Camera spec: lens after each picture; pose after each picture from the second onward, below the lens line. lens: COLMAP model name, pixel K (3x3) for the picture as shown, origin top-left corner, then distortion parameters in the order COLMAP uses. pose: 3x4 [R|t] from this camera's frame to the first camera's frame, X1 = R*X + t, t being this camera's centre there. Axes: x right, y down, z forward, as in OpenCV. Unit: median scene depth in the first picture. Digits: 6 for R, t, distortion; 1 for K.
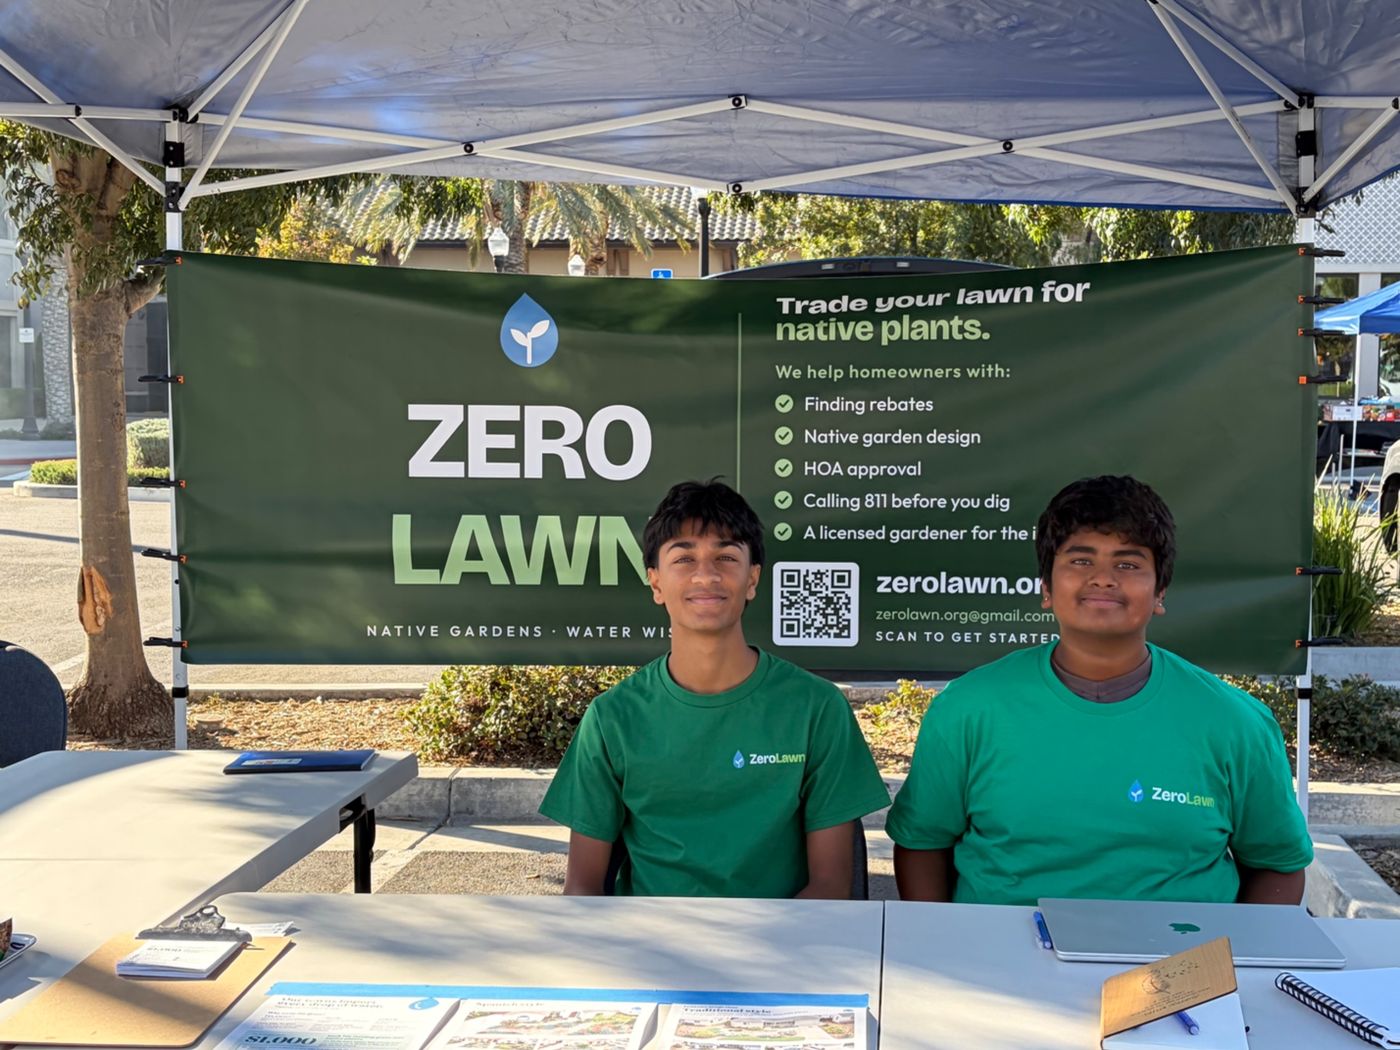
lens RADIAL K [[1907.4, 0, 694.9], [0, 1907.4, 532.8], [0, 0, 1]] dist [0.063235, 0.000000]
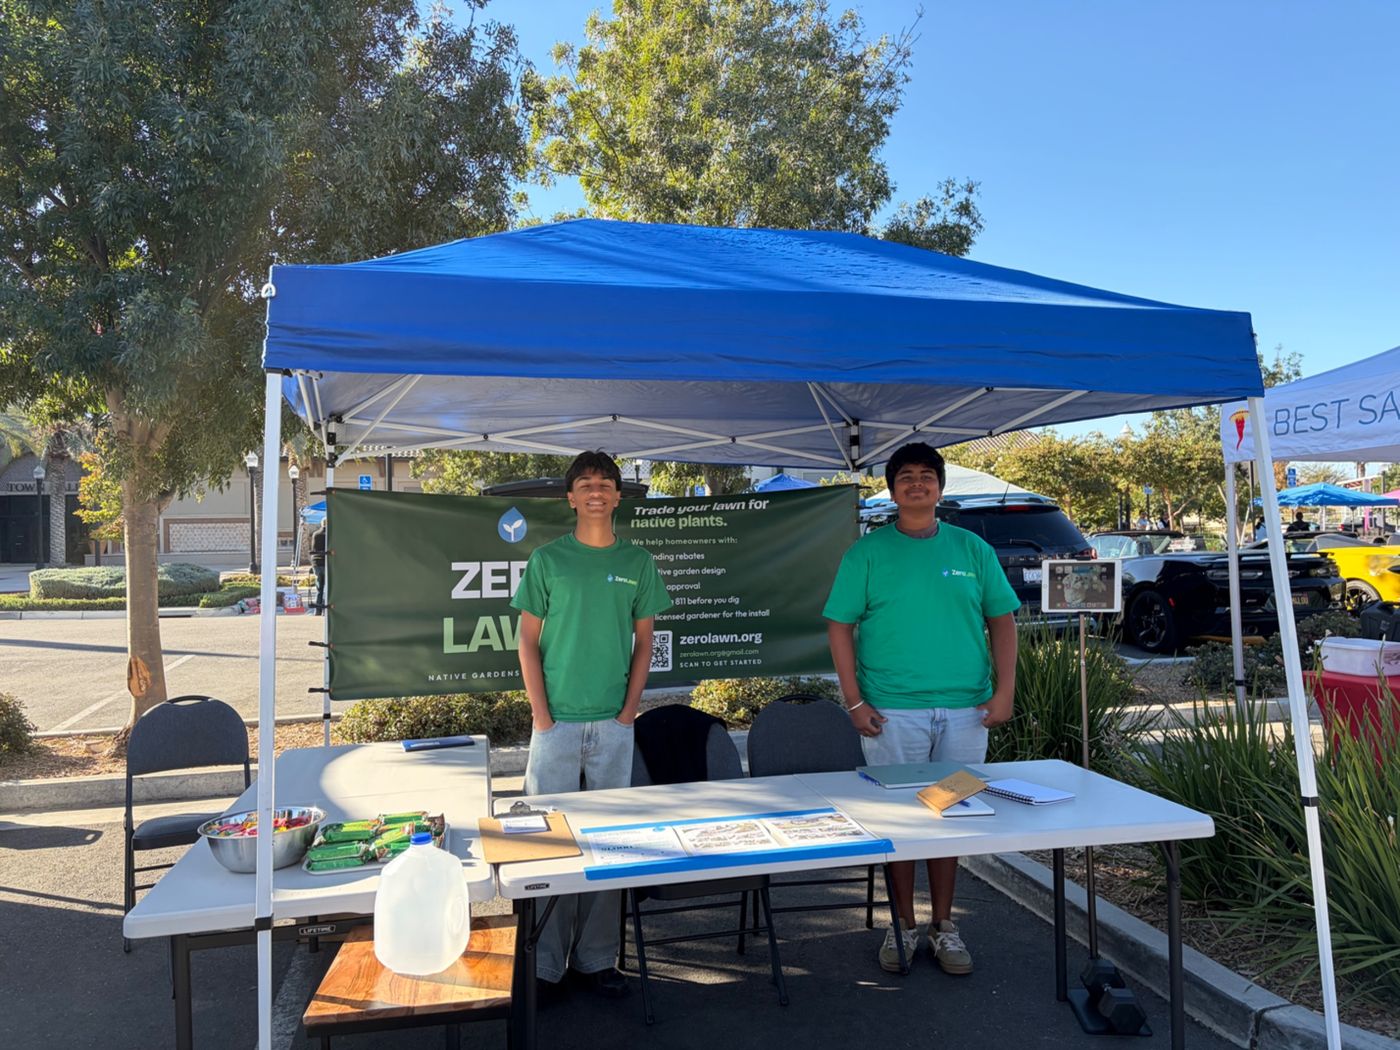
lens RADIAL K [[1043.1, 0, 695.8], [0, 1043.1, 527.4], [0, 0, 1]] dist [0.034776, -0.011548]
pose [[0.948355, -0.015721, 0.316822, -0.258329], [0.042437, 0.996081, -0.077603, -0.007862], [-0.314361, 0.087040, 0.945305, -0.121011]]
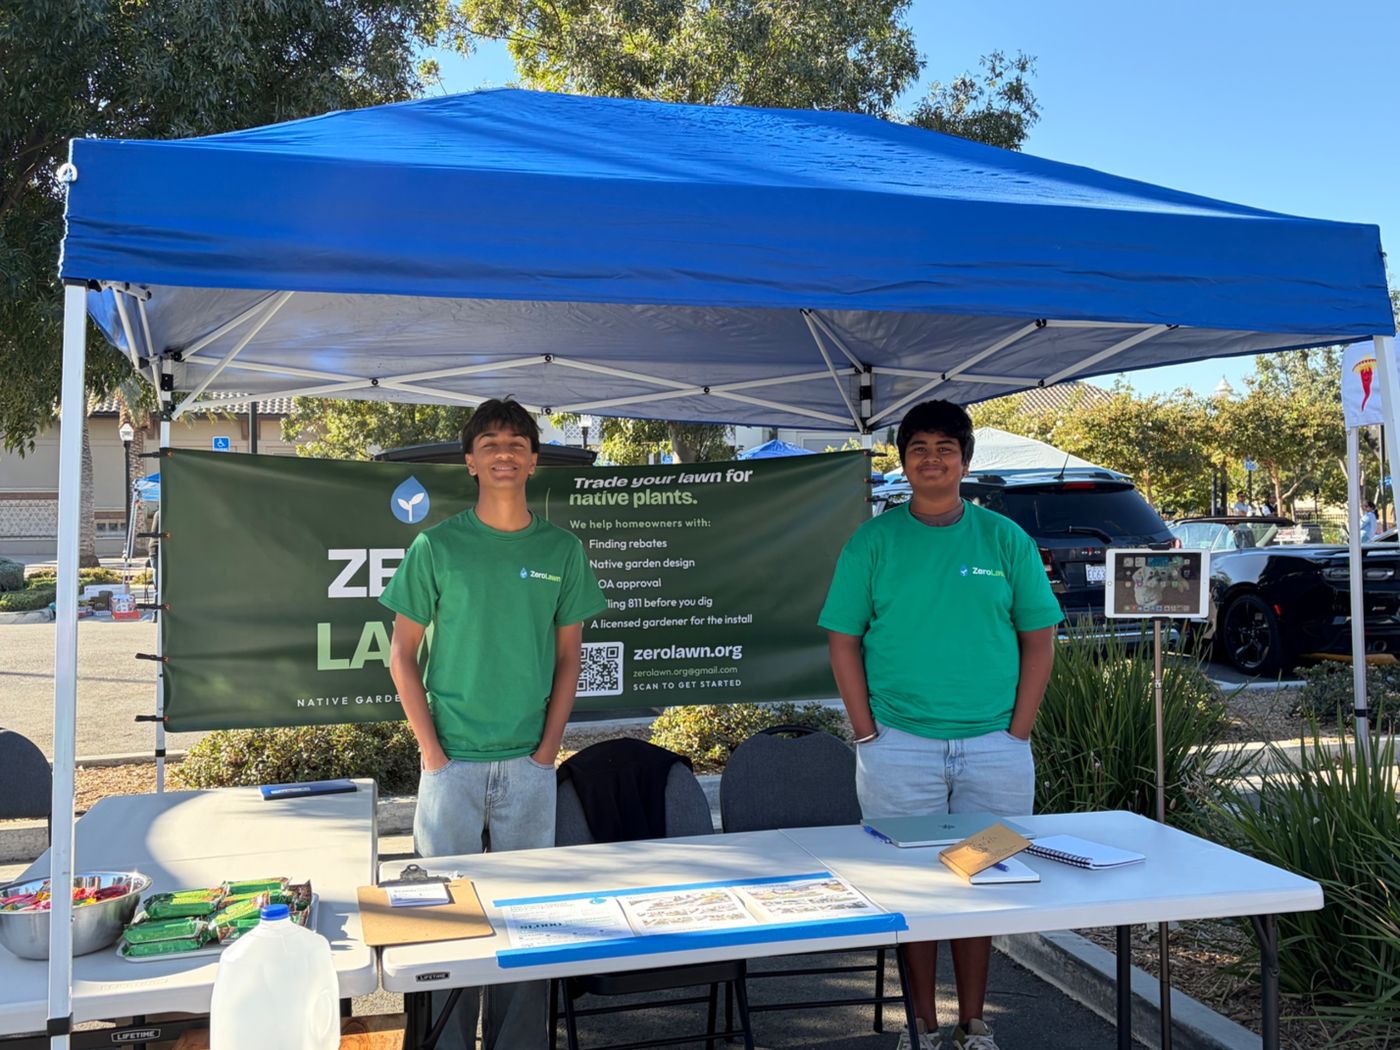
lens RADIAL K [[1372.6, 0, 702.1], [0, 1372.6, 527.0], [0, 0, 1]] dist [0.029659, 0.000000]
pose [[0.938908, -0.013210, 0.343914, -0.250802], [0.037592, 0.997221, -0.064325, -0.004033], [-0.342109, 0.073324, 0.936795, -0.116831]]
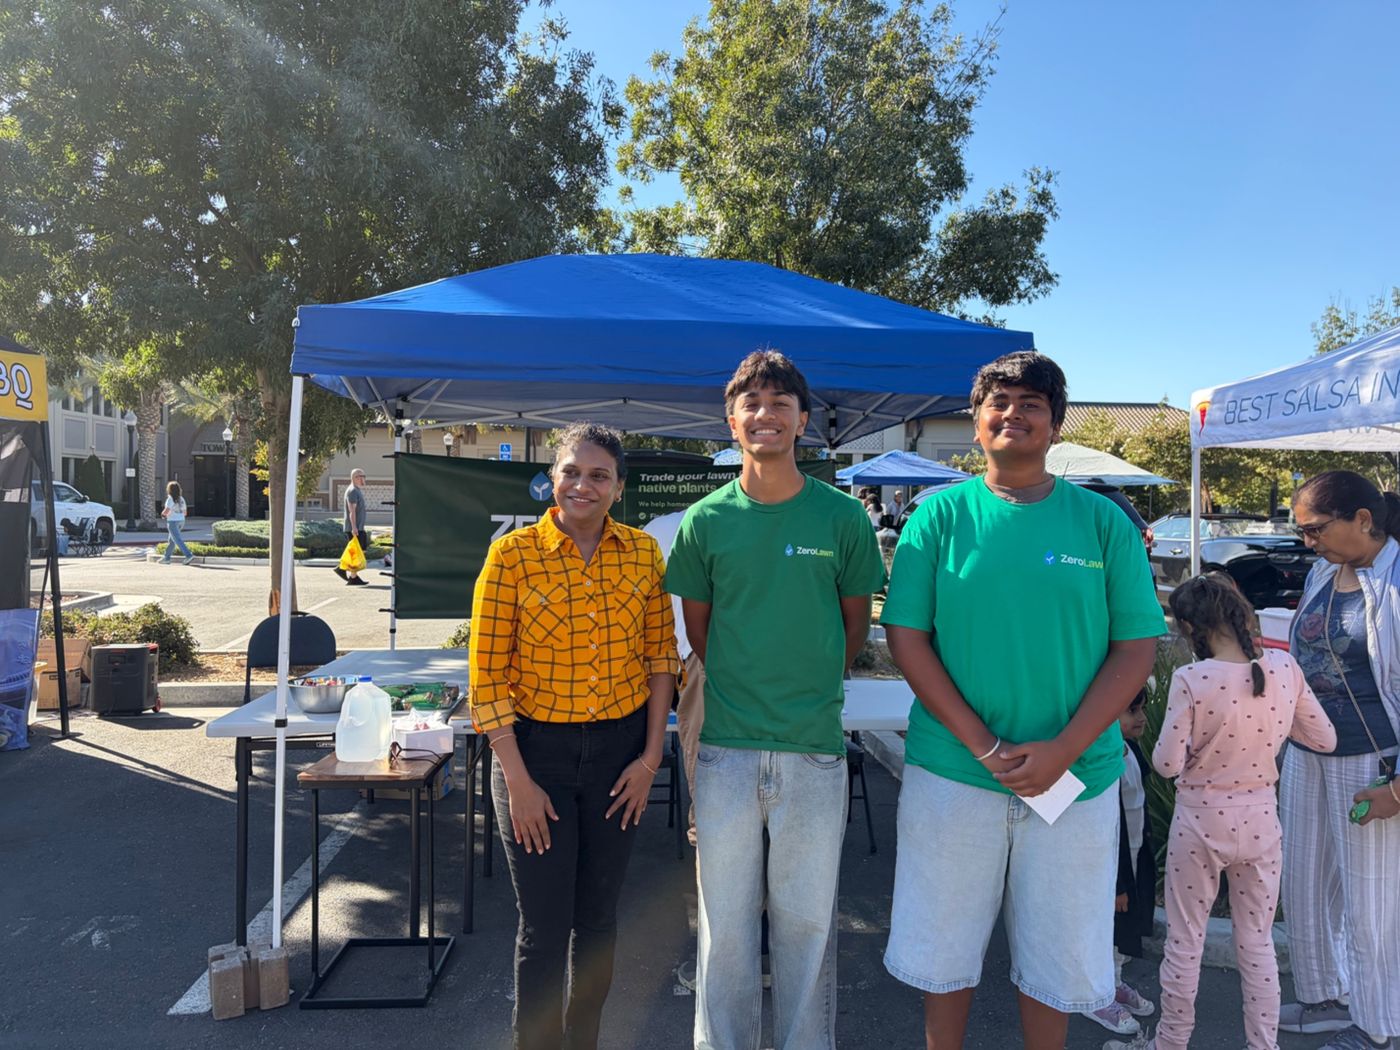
lens RADIAL K [[1043.1, 0, 697.1], [0, 1043.1, 523.2], [0, 0, 1]] dist [0.034776, -0.011548]
pose [[0.983139, 0.007892, 0.182688, -0.137635], [0.003011, 0.998234, -0.059327, 0.026643], [-0.182834, 0.058877, 0.981379, -0.399237]]
